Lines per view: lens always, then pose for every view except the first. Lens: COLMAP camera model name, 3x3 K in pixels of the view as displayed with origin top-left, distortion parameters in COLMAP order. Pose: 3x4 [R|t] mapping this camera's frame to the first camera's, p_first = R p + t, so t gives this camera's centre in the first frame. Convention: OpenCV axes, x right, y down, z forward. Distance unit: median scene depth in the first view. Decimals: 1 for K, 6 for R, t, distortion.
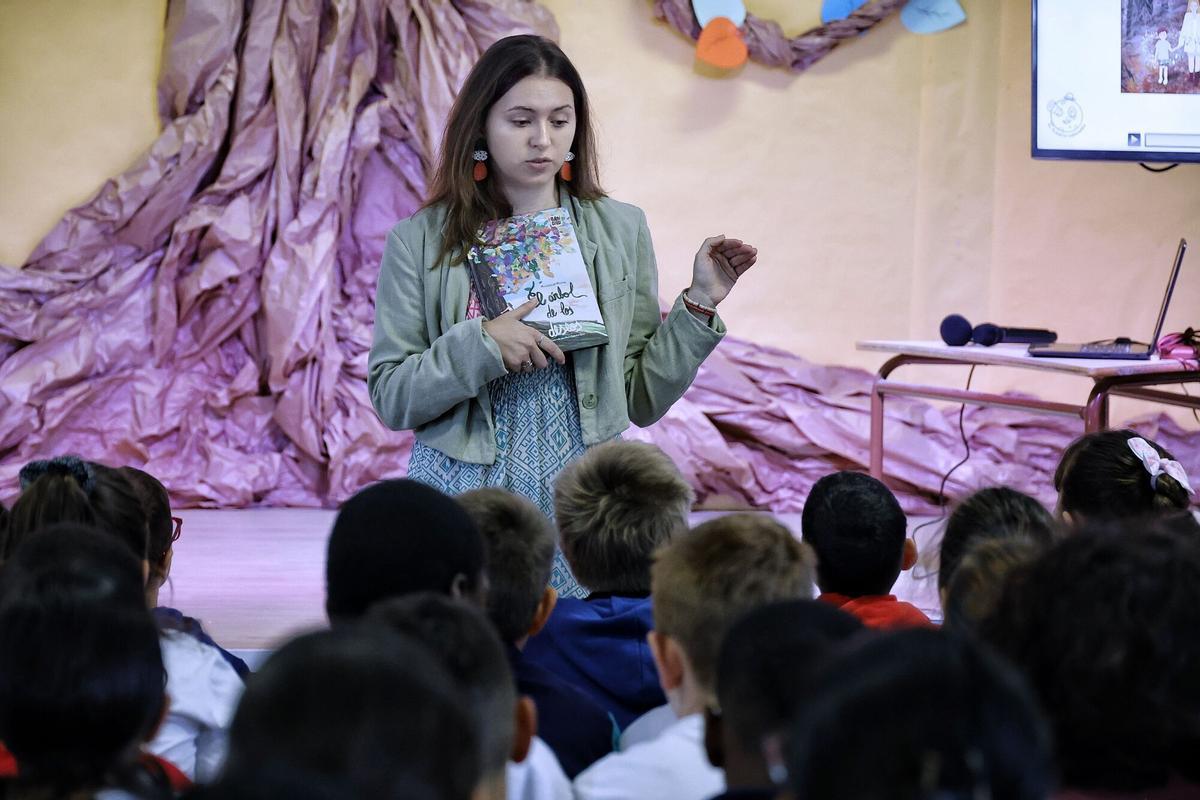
lens RADIAL K [[5304.4, 0, 600.0], [0, 5304.4, 400.0], [0, 0, 1]] dist [-0.286043, -5.335872]
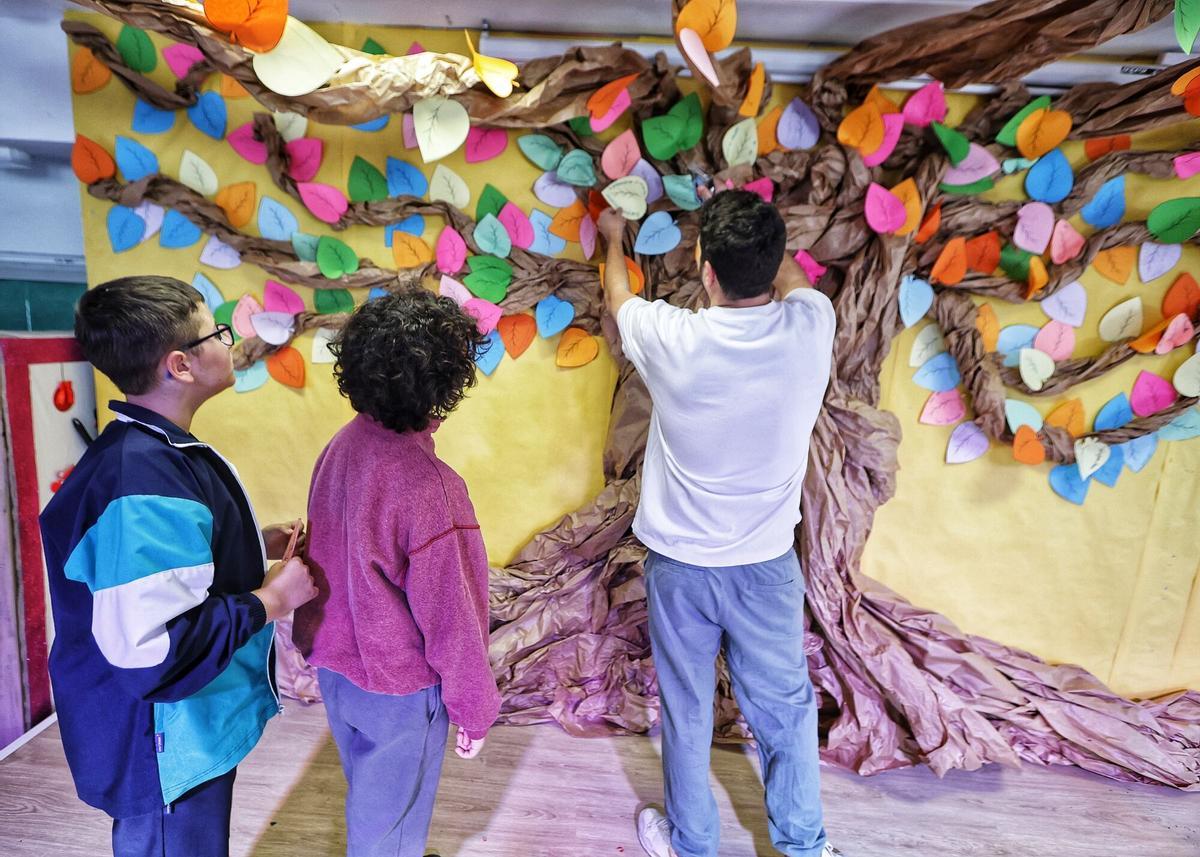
lens RADIAL K [[633.7, 0, 551.3], [0, 633.7, 430.1], [0, 0, 1]] dist [-0.011974, 0.001136]
pose [[0.979212, 0.069621, -0.190515, -0.065431], [-0.048387, 0.992310, 0.113925, -0.084914], [0.196982, -0.102338, 0.975051, 0.831562]]
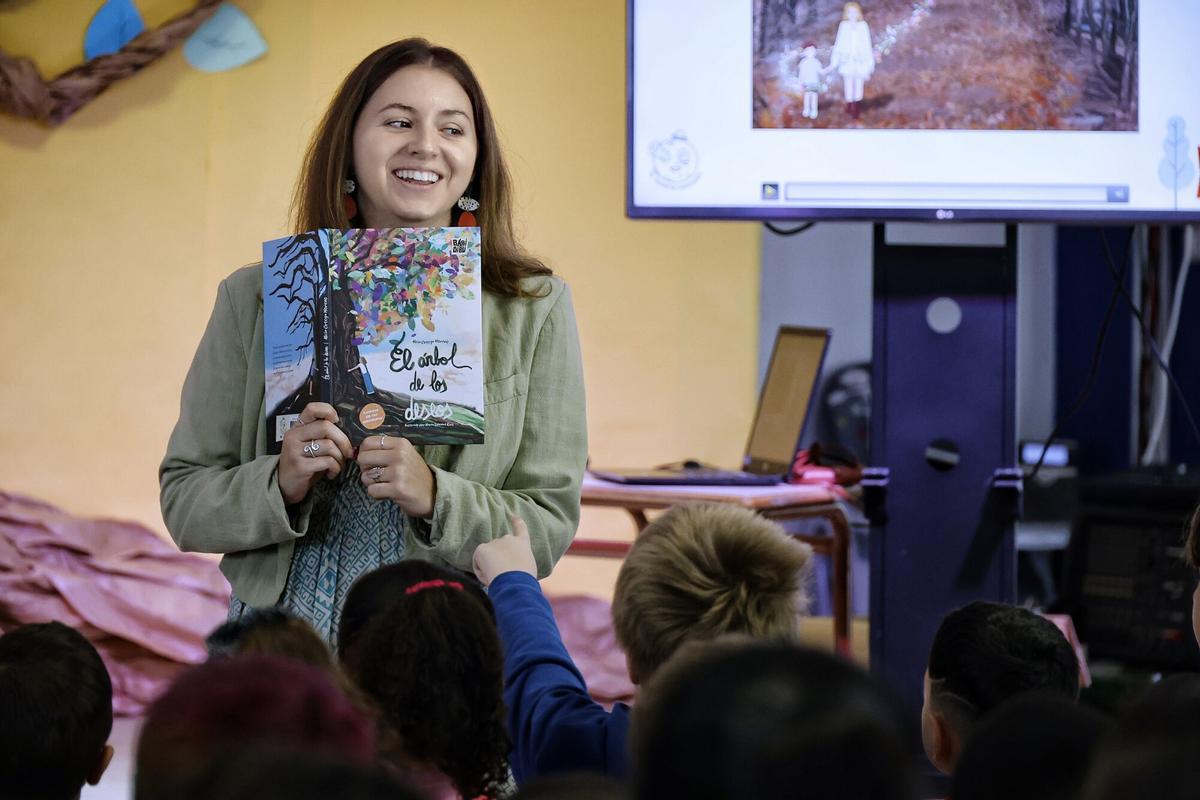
lens RADIAL K [[6389.9, 0, 600.1], [0, 6389.9, 627.5], [0, 0, 1]] dist [-0.333620, -11.249421]
pose [[0.953746, -0.026310, 0.299461, -0.162094], [0.025041, 0.999654, 0.008075, 0.003629], [-0.299570, -0.000203, 0.954074, 0.124645]]
